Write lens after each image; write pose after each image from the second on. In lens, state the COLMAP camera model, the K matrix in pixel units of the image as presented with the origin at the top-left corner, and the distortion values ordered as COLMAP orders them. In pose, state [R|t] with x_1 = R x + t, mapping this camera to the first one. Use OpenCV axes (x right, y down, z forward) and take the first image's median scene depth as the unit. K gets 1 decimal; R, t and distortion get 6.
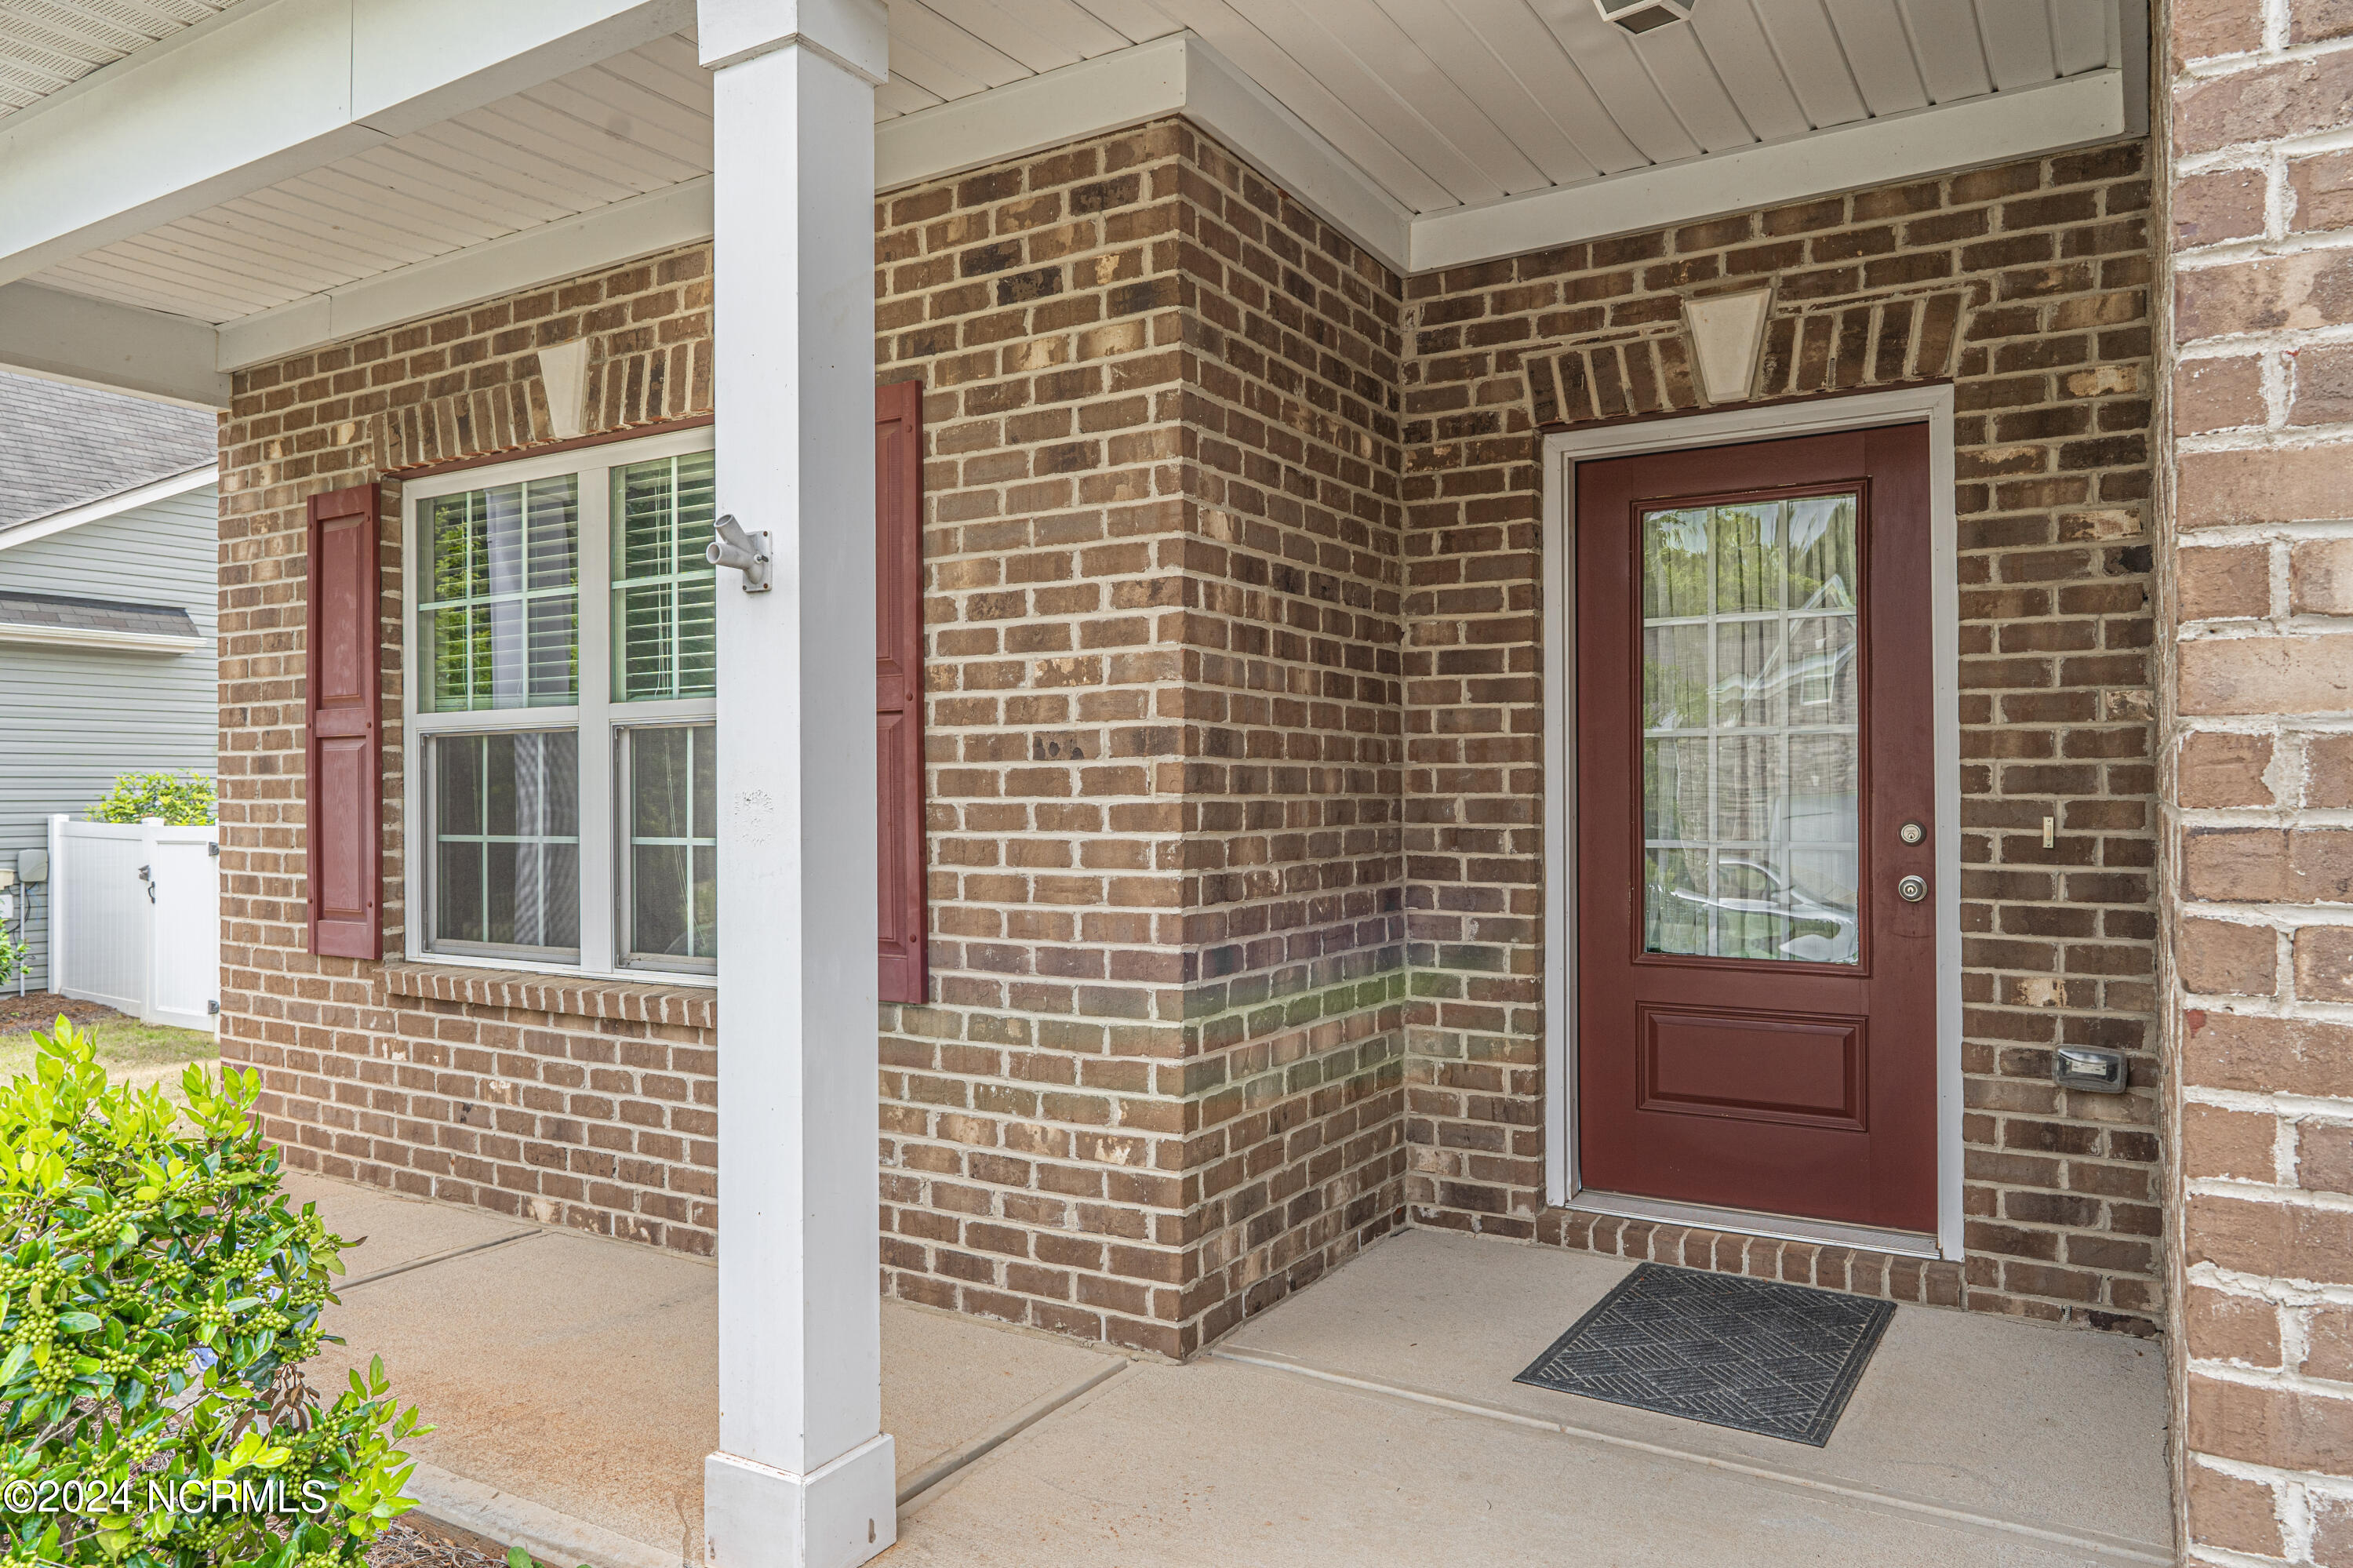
lens RADIAL K [[1584.9, 0, 1160.8], [0, 1584.9, 782.8], [0, 0, 1]] dist [-0.000561, 0.003870]
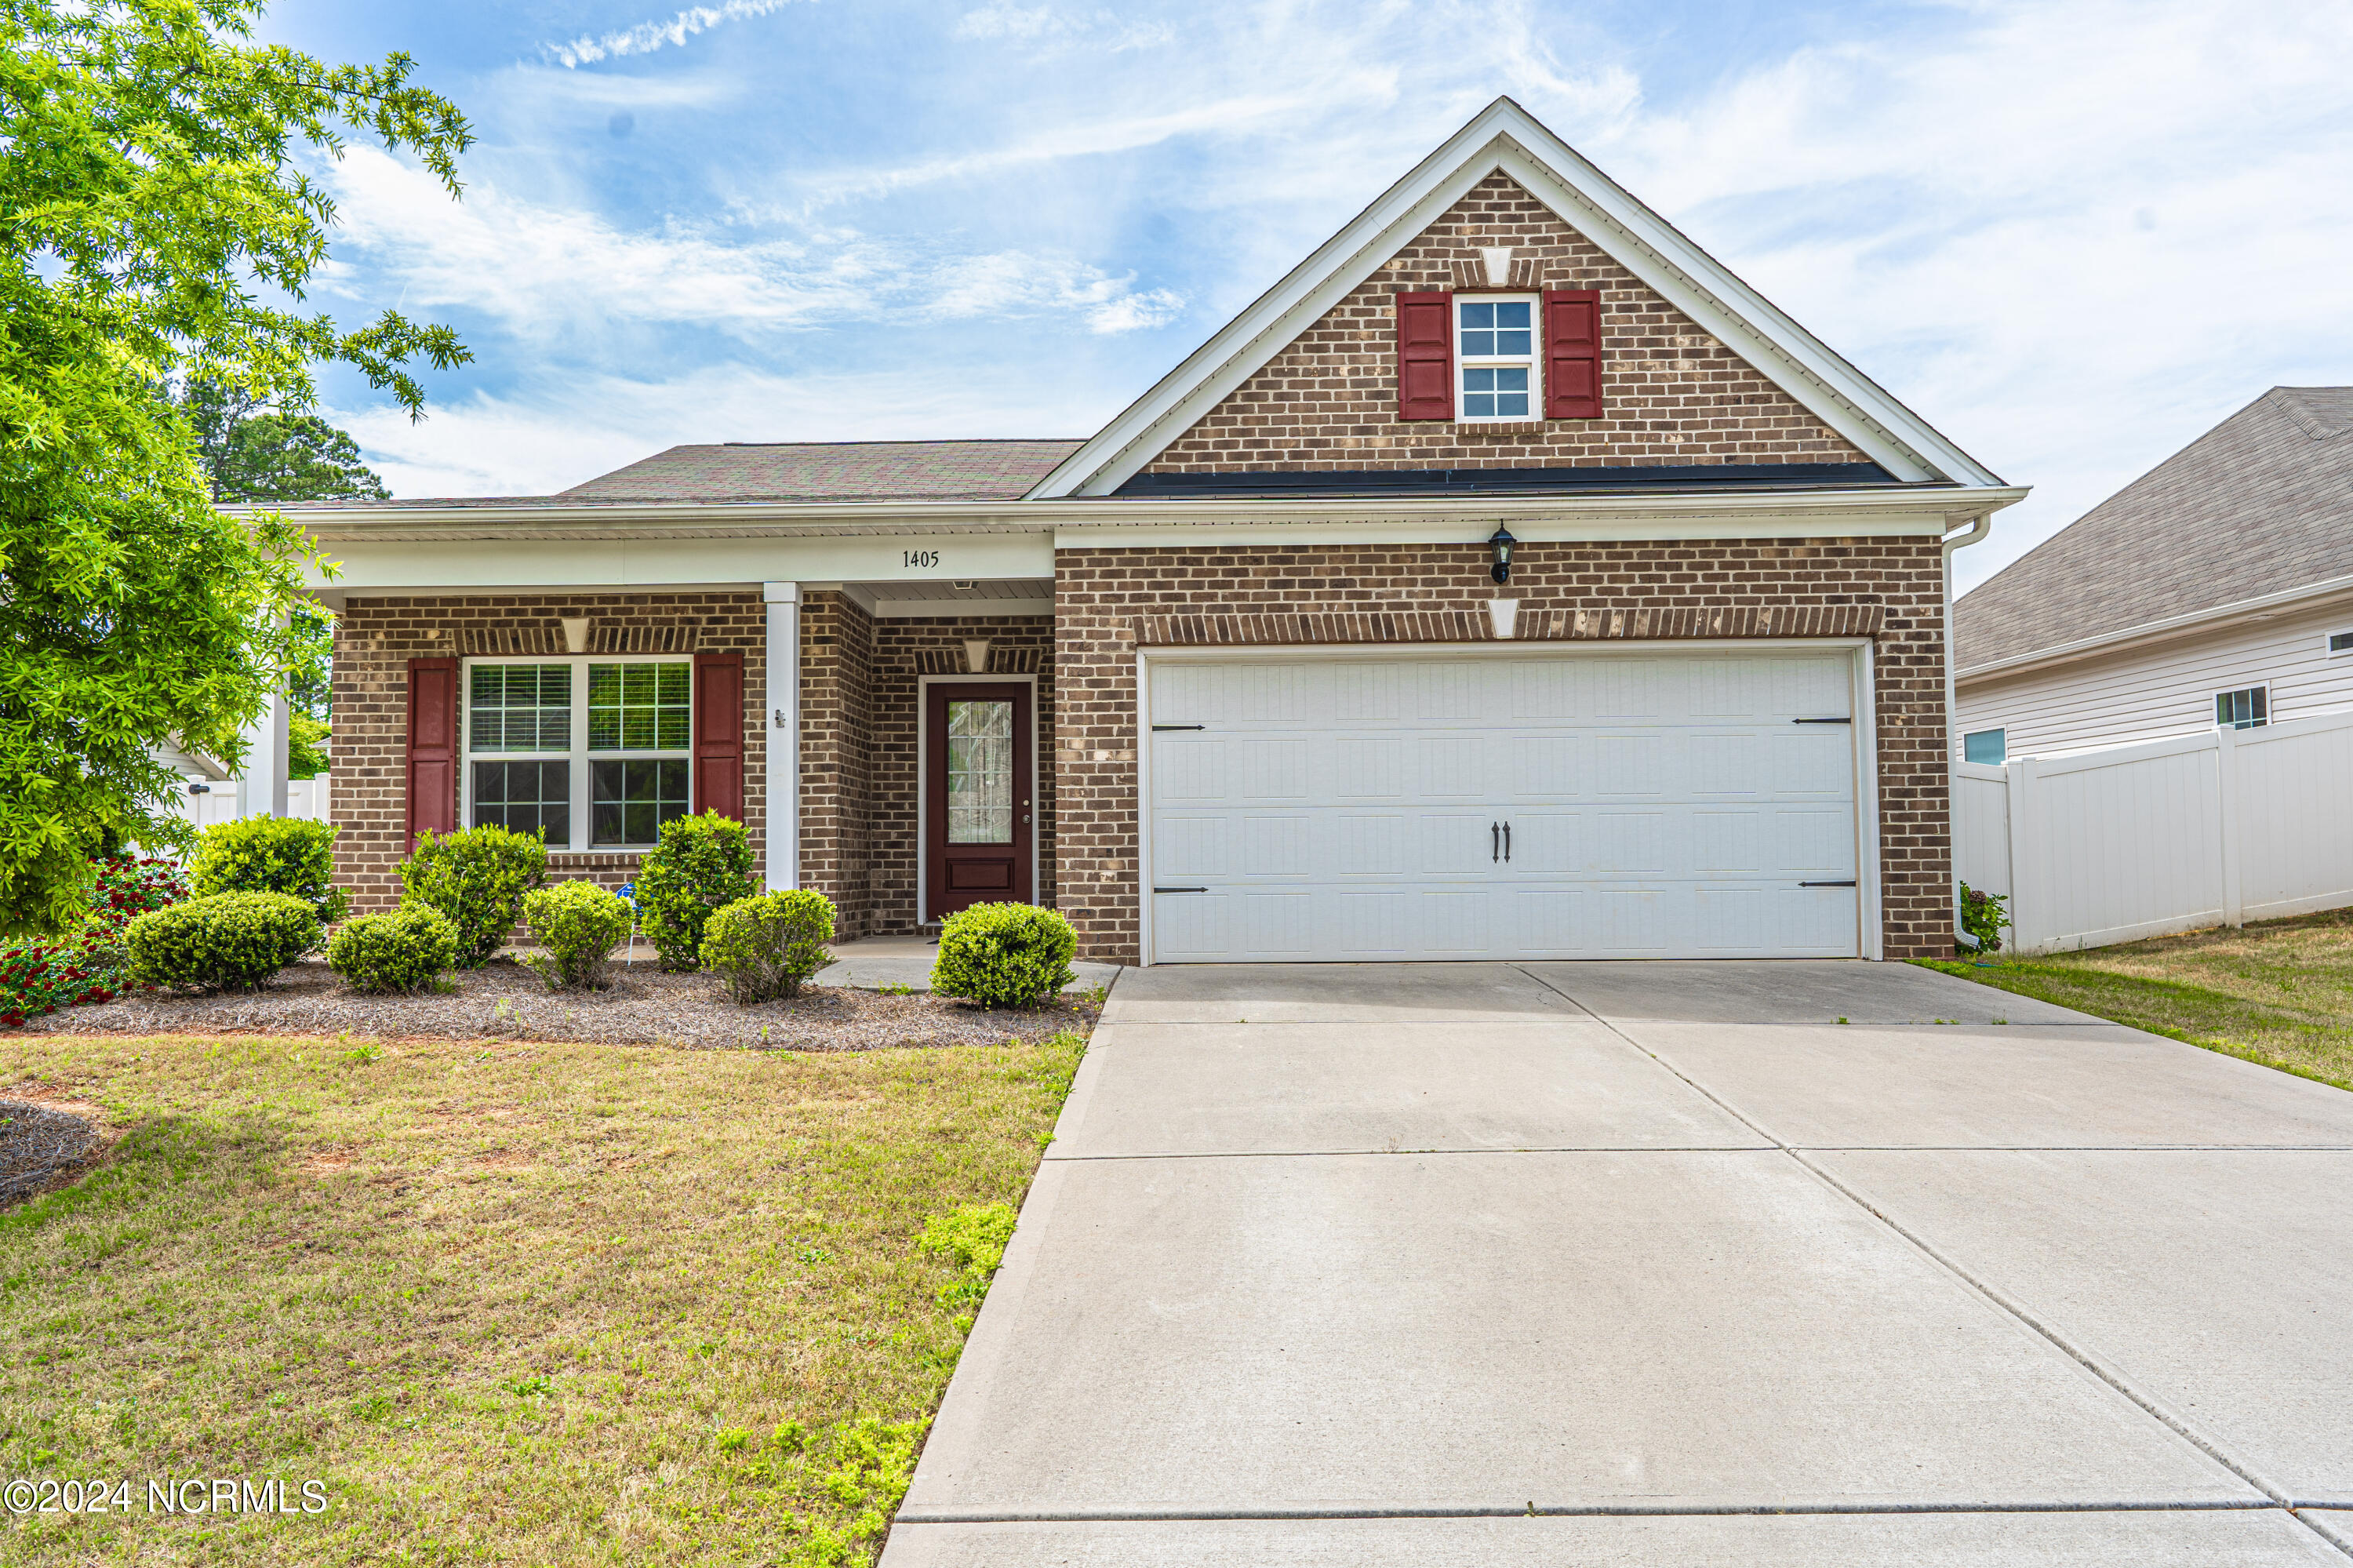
lens RADIAL K [[1584.9, 0, 1174.0], [0, 1584.9, 779.6], [0, 0, 1]] dist [-0.000561, 0.003870]
pose [[0.863052, 0.026067, 0.504442, -0.879930], [-0.000397, 0.998702, -0.050929, 0.140746], [-0.505115, 0.043755, 0.861942, -1.900267]]
